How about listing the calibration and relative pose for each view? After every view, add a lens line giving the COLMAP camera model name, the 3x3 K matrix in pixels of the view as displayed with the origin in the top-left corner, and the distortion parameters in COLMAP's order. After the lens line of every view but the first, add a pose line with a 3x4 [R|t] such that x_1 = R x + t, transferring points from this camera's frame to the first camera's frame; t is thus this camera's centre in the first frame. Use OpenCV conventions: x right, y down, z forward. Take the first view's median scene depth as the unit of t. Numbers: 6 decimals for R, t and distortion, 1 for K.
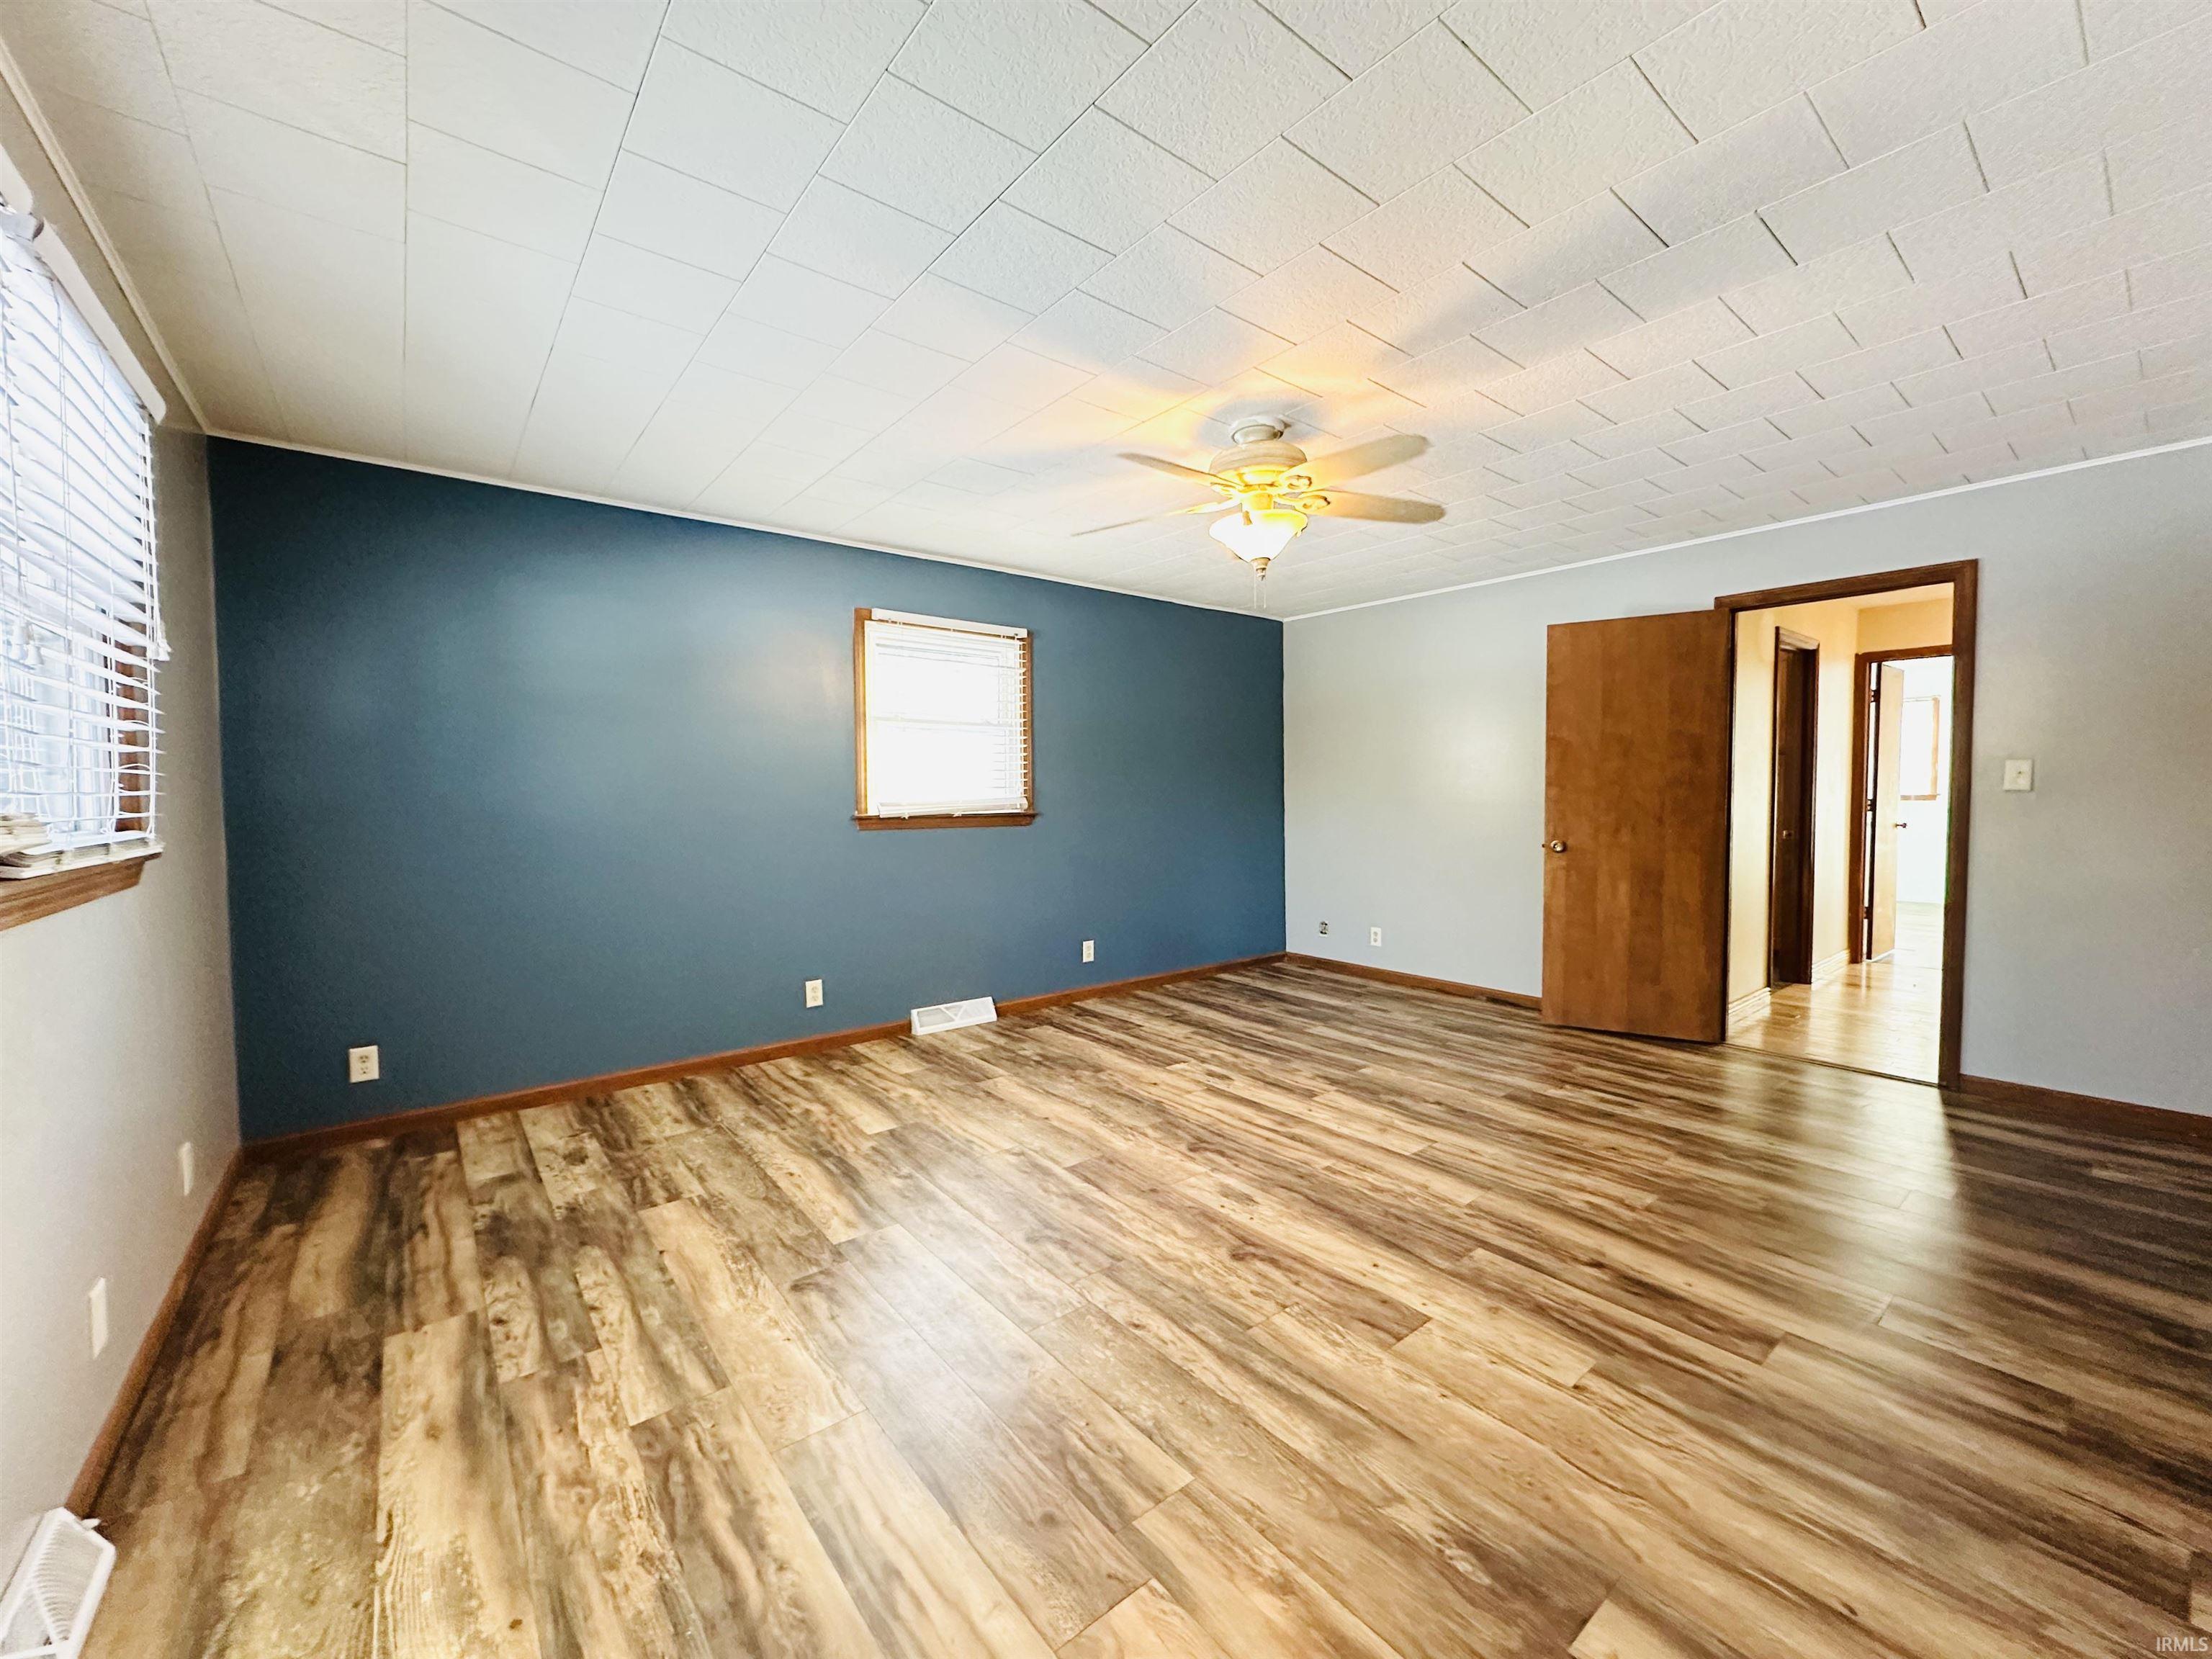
lens RADIAL K [[876.8, 0, 1103.4], [0, 876.8, 834.0], [0, 0, 1]] dist [0.001169, 0.000508]
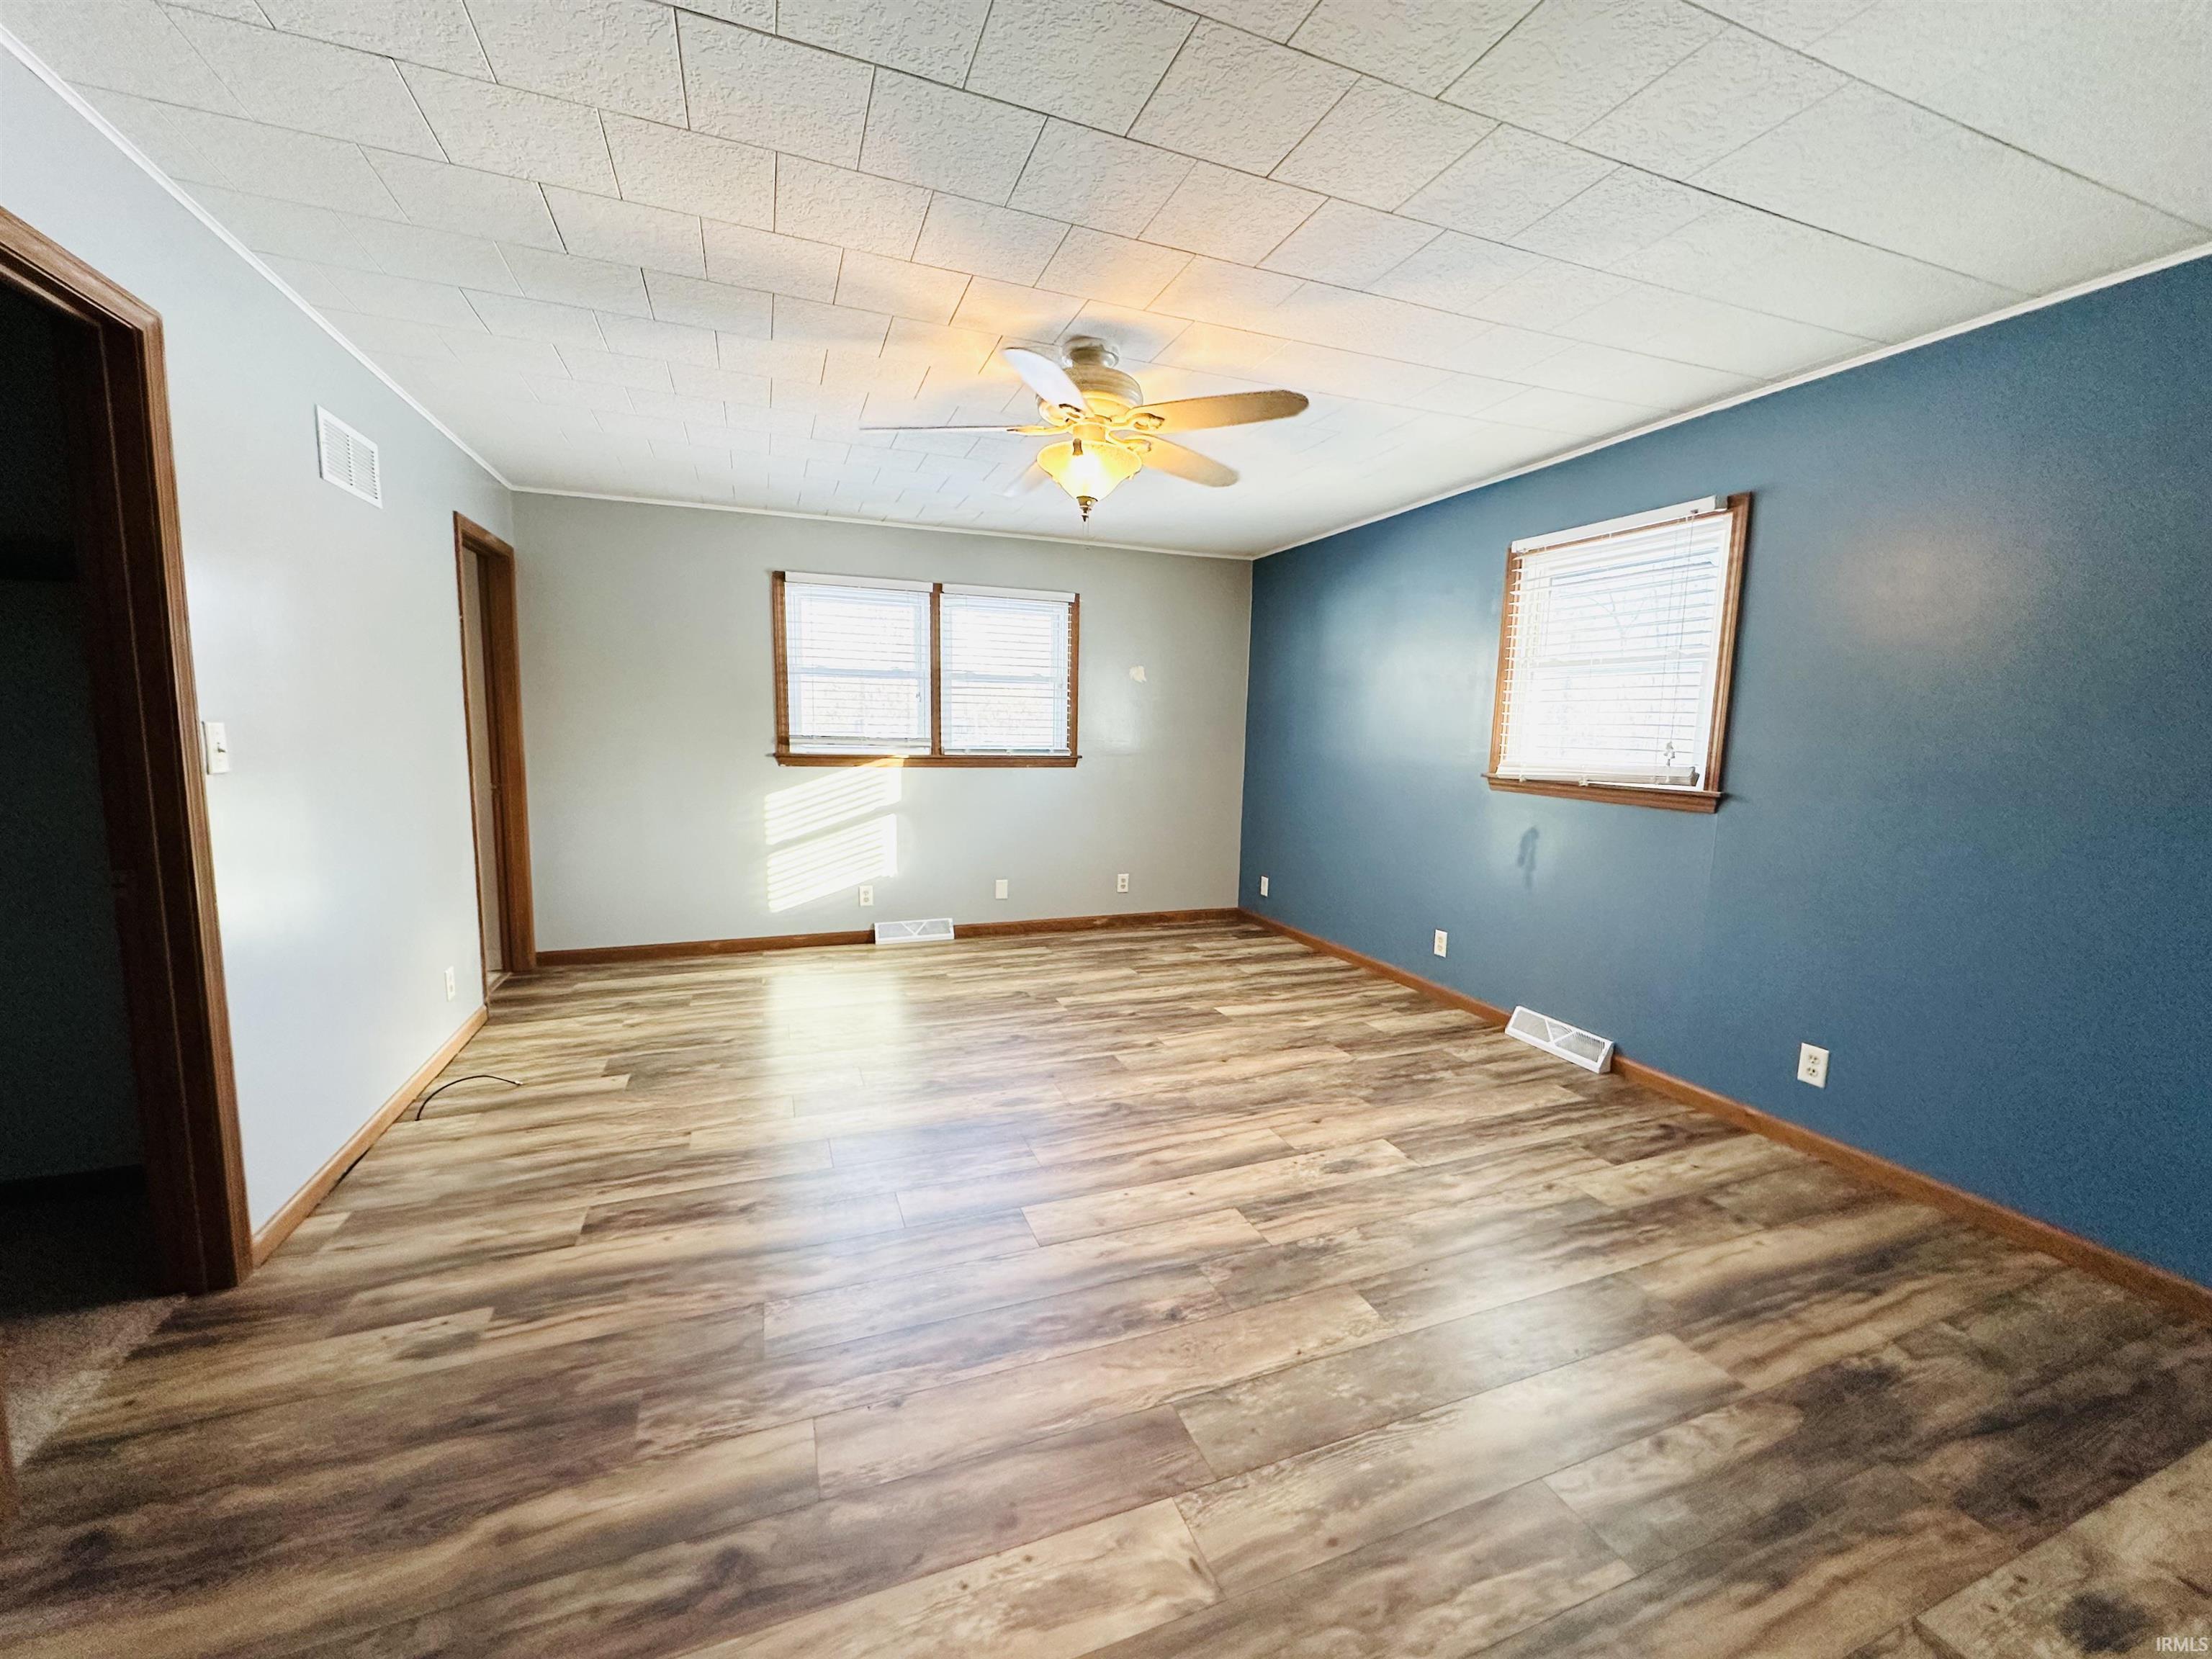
lens RADIAL K [[876.8, 0, 1103.0], [0, 876.8, 824.0], [0, 0, 1]] dist [0.001169, 0.000508]
pose [[-0.300913, 0.105676, -0.947778, 0.884364], [-0.063923, 0.989371, 0.130609, -0.077392], [0.951507, 0.099887, -0.290960, 1.071199]]
